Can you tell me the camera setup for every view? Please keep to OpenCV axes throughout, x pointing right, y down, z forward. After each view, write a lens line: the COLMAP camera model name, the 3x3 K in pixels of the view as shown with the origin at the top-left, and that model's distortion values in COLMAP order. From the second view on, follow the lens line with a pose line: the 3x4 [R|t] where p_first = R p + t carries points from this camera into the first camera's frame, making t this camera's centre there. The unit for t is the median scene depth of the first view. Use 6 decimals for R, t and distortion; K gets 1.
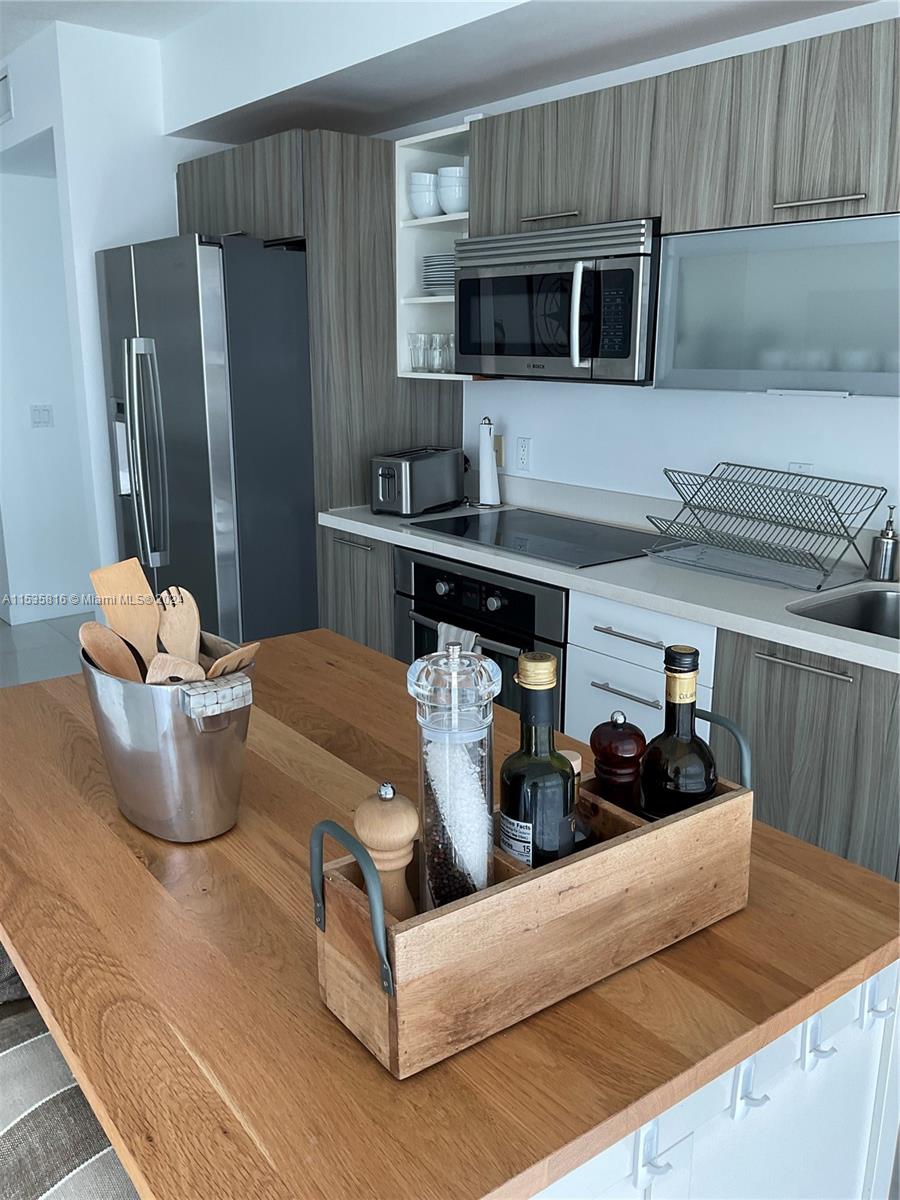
lens RADIAL K [[1009.9, 0, 438.0], [0, 1009.9, 605.3], [0, 0, 1]] dist [0.095580, -0.191052]
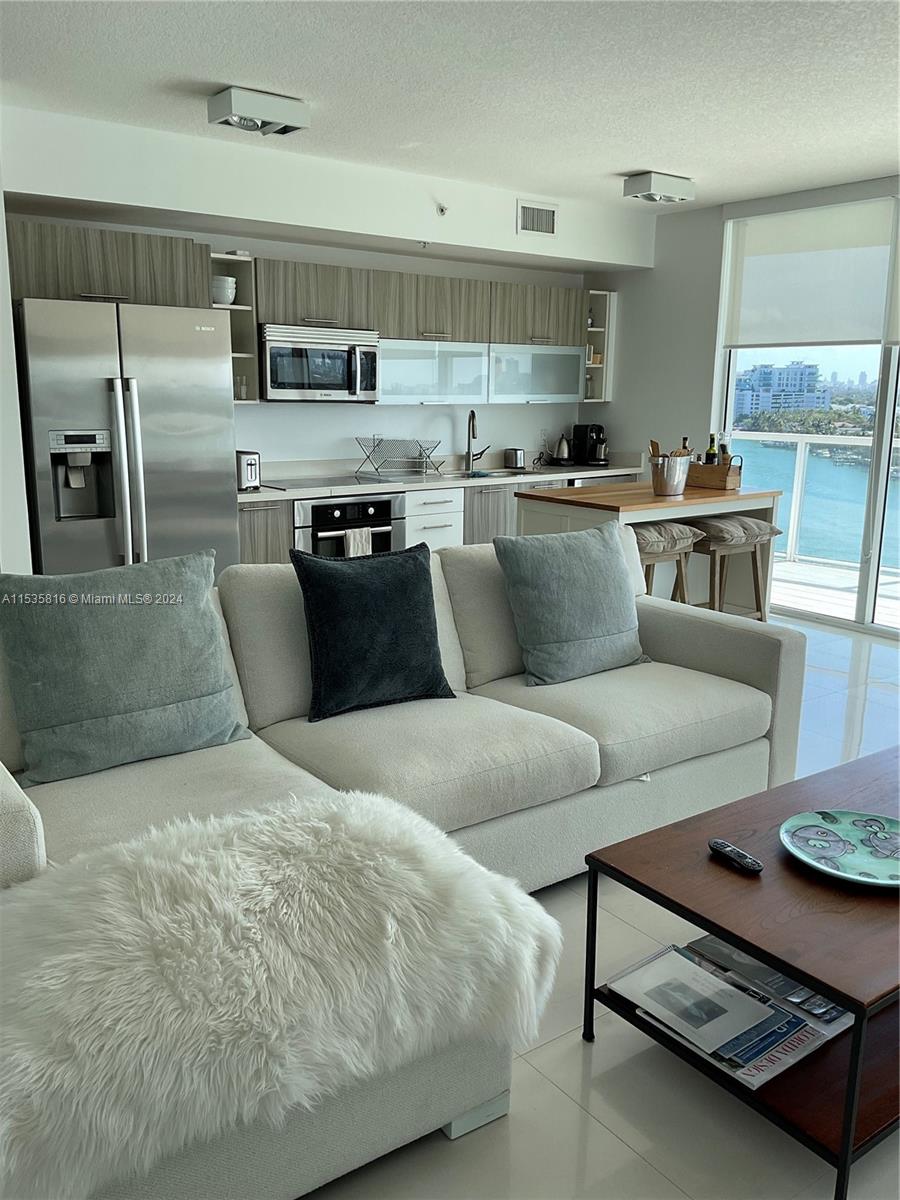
lens RADIAL K [[980.5, 0, 453.8], [0, 980.5, 599.6], [0, 0, 1]] dist [0.102646, -0.220619]
pose [[-0.026196, -0.213522, 0.976587, -1.924983], [0.236239, 0.947929, 0.213593, -0.215833], [-0.971342, 0.236303, 0.025611, 0.830571]]
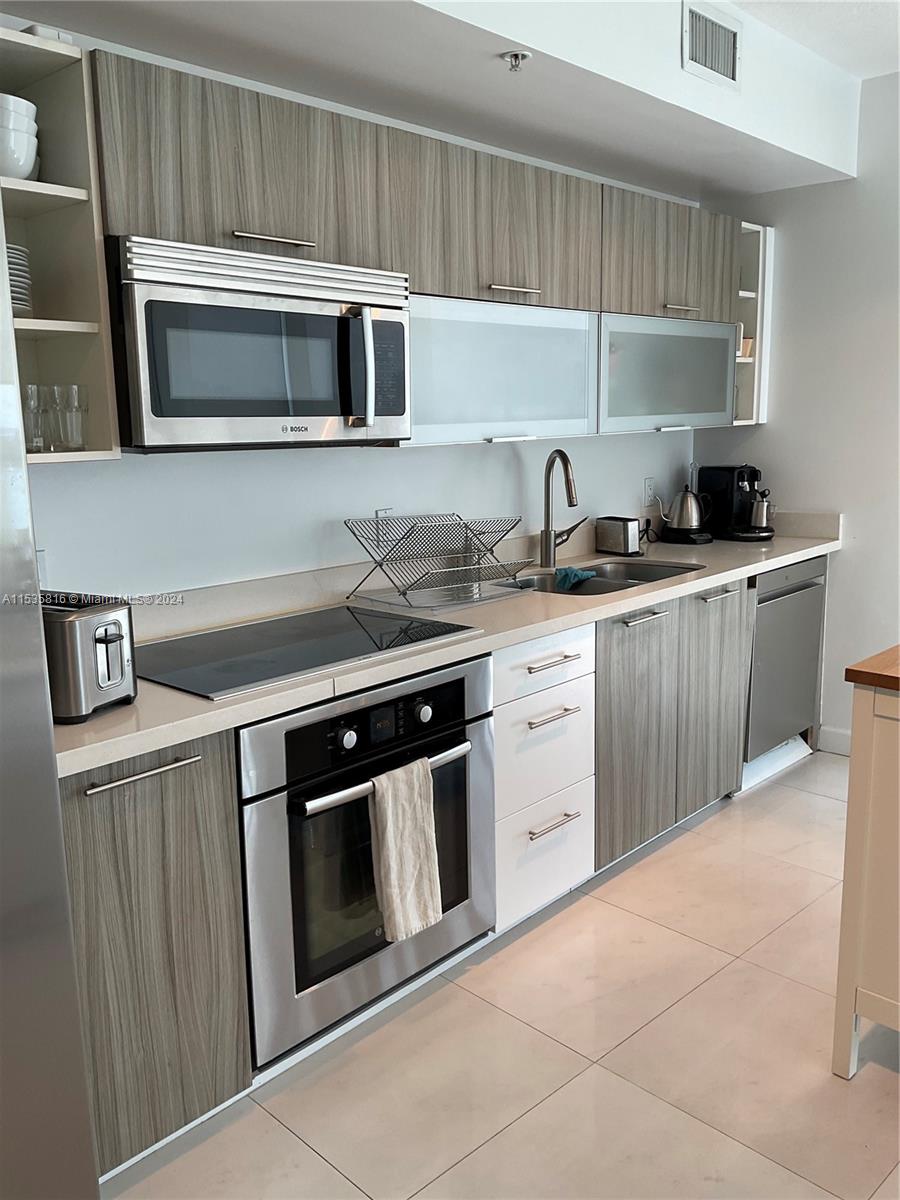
lens RADIAL K [[980.5, 0, 453.8], [0, 980.5, 599.6], [0, 0, 1]] dist [0.102646, -0.220619]
pose [[-0.166628, -0.179091, 0.969619, -0.696877], [0.263886, 0.939397, 0.218857, -0.253938], [-0.950052, 0.292336, -0.109270, 1.039034]]
